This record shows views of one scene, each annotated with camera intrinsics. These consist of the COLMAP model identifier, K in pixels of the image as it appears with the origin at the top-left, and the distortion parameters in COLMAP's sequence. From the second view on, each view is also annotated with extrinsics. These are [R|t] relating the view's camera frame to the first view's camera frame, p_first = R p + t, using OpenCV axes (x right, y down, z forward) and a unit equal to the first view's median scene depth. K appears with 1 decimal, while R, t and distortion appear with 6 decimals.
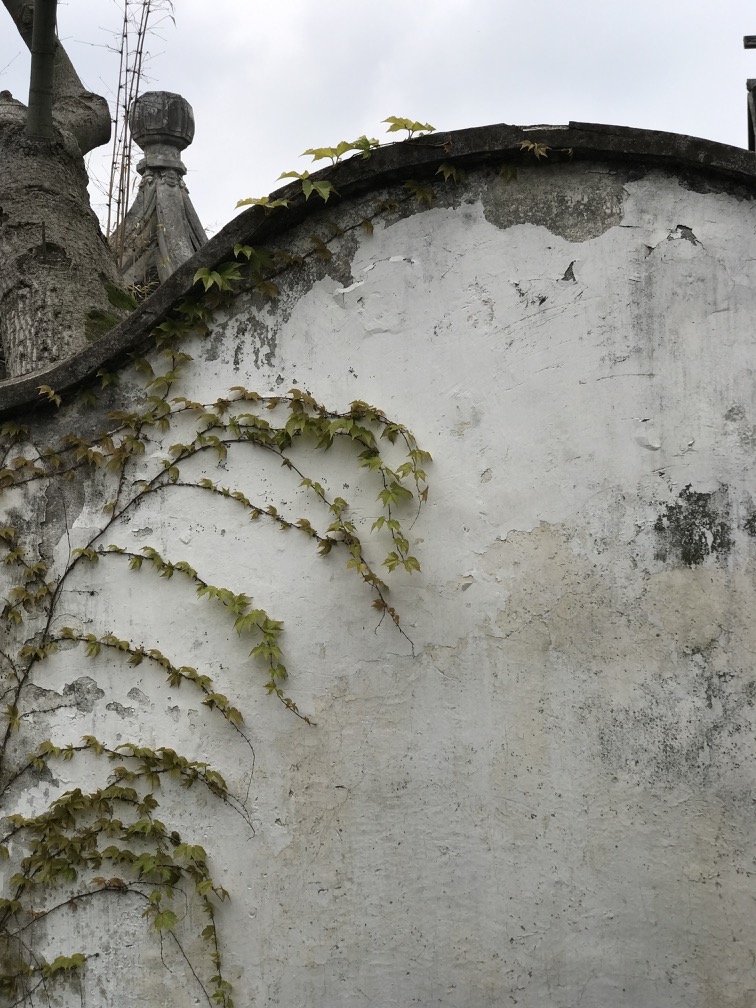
lens RADIAL K [[1606.8, 0, 375.5], [0, 1606.8, 501.7], [0, 0, 1]] dist [0.037540, 0.000000]
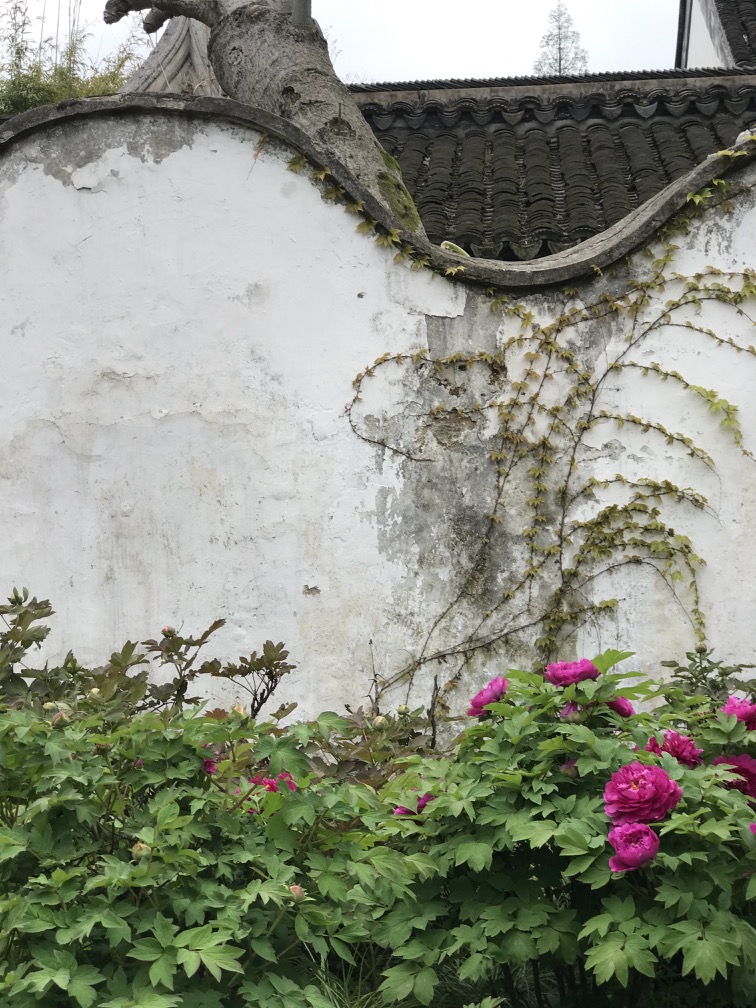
lens RADIAL K [[1606.8, 0, 379.9], [0, 1606.8, 507.1], [0, 0, 1]] dist [0.037540, 0.000000]
pose [[0.994046, -0.012894, 0.108193, -0.611174], [-0.001983, 0.990668, 0.136282, -0.050470], [-0.108941, -0.135686, 0.984744, -0.647916]]
